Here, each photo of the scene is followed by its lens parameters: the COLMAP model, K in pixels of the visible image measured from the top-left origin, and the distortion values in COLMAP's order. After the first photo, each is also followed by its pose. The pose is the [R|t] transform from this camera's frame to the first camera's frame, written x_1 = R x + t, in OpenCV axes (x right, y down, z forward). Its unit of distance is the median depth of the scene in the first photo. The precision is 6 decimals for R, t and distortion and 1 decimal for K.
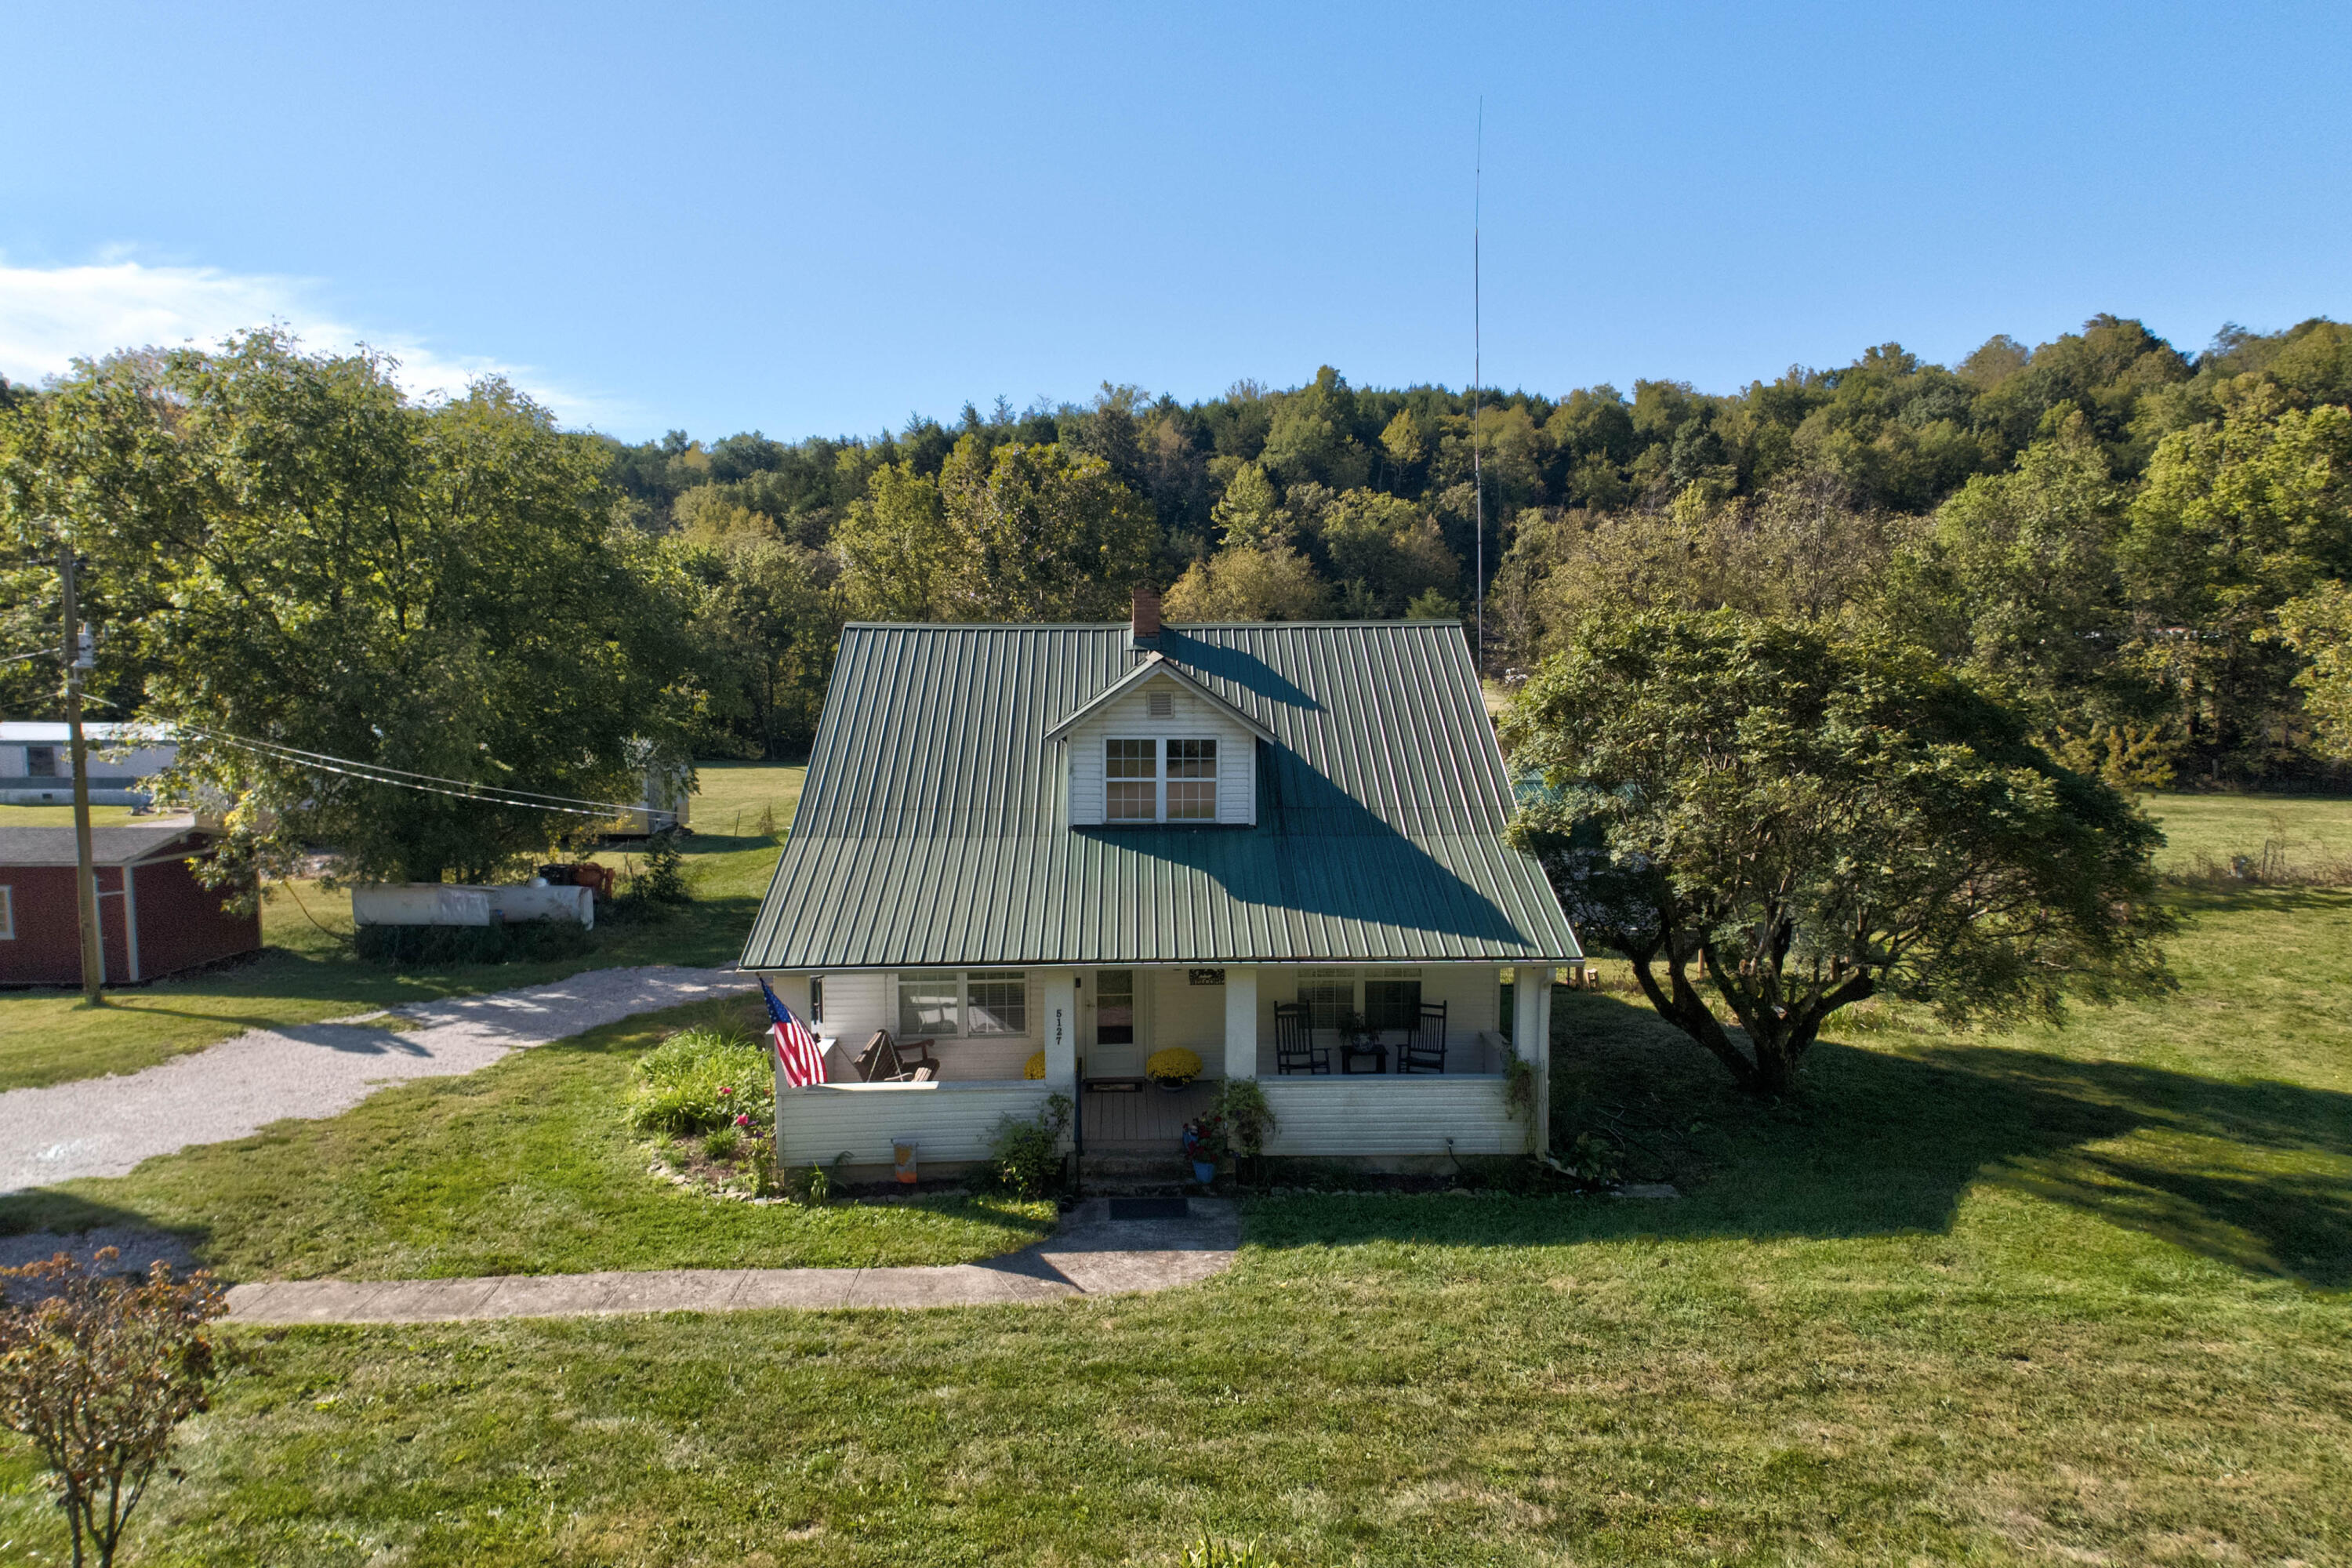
lens RADIAL K [[1417.1, 0, 1176.9], [0, 1417.1, 757.4], [0, 0, 1]] dist [0.084251, -0.000217]
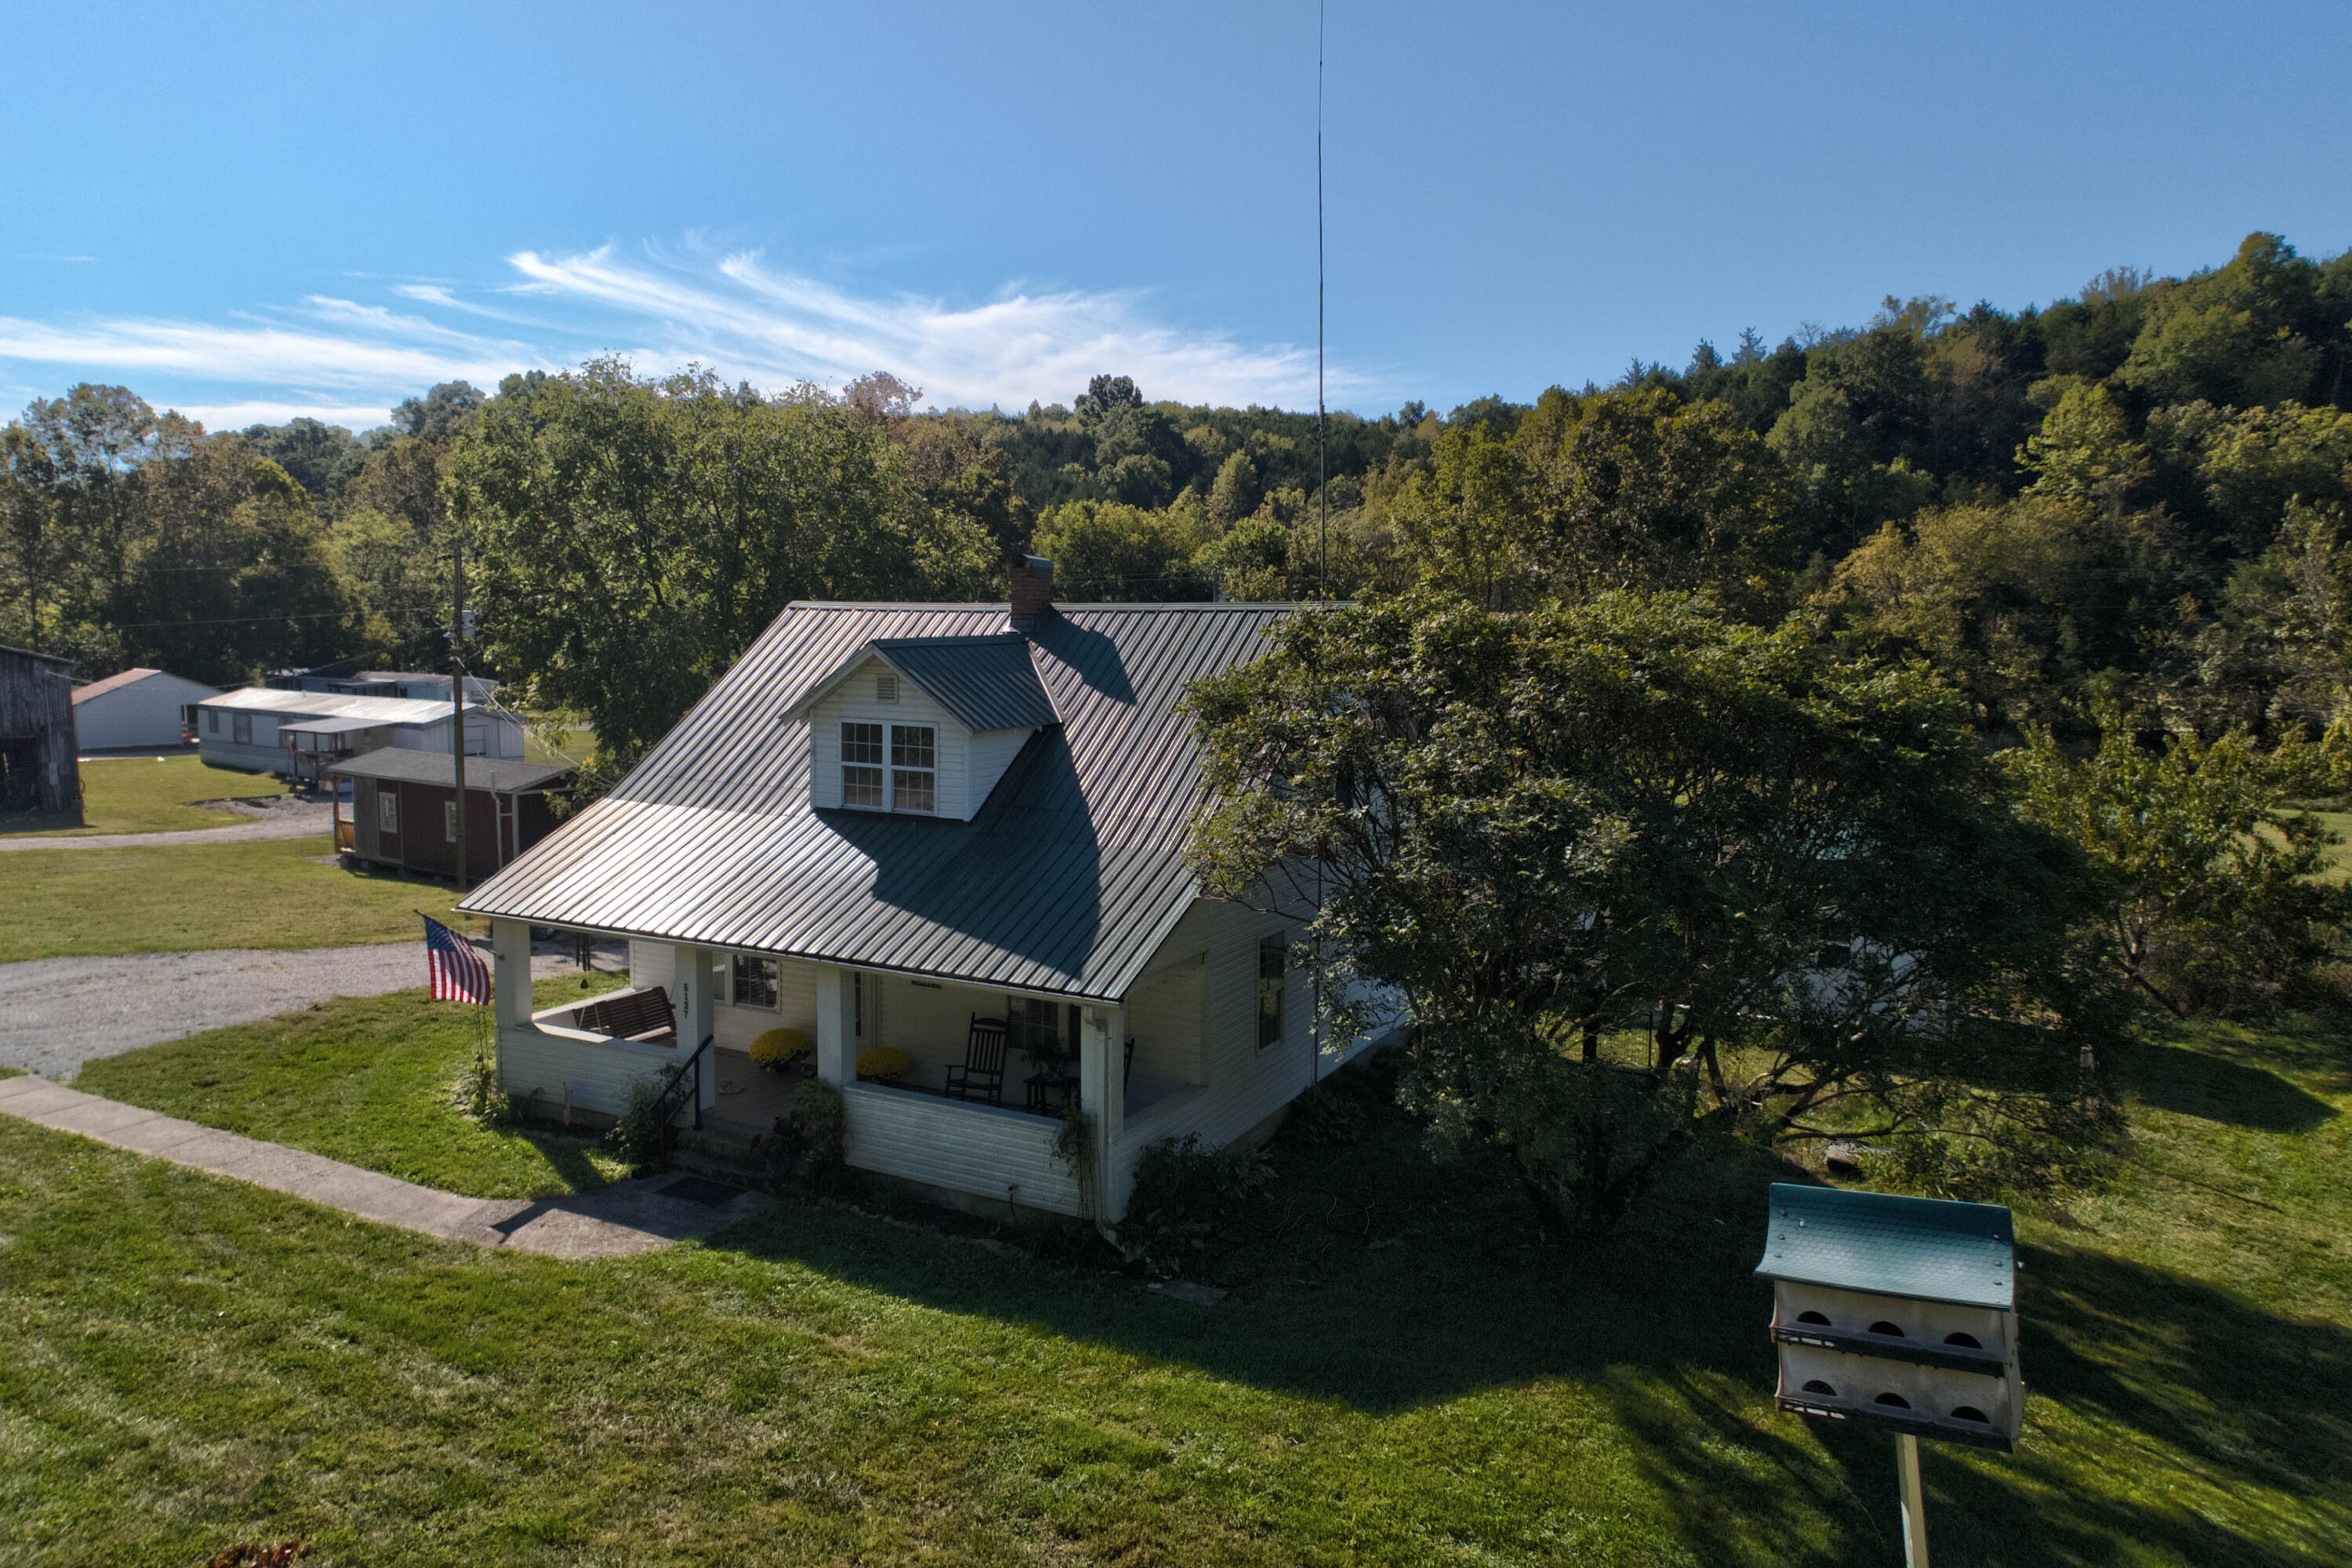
lens RADIAL K [[1545.3, 0, 1176.0], [0, 1545.3, 784.0], [0, 0, 1]] dist [0.075006, 0.004691]
pose [[0.847557, 0.062981, -0.526954, 0.101556], [-0.050276, 0.997996, 0.038414, -0.003294], [0.528317, -0.006064, 0.849025, 0.030761]]
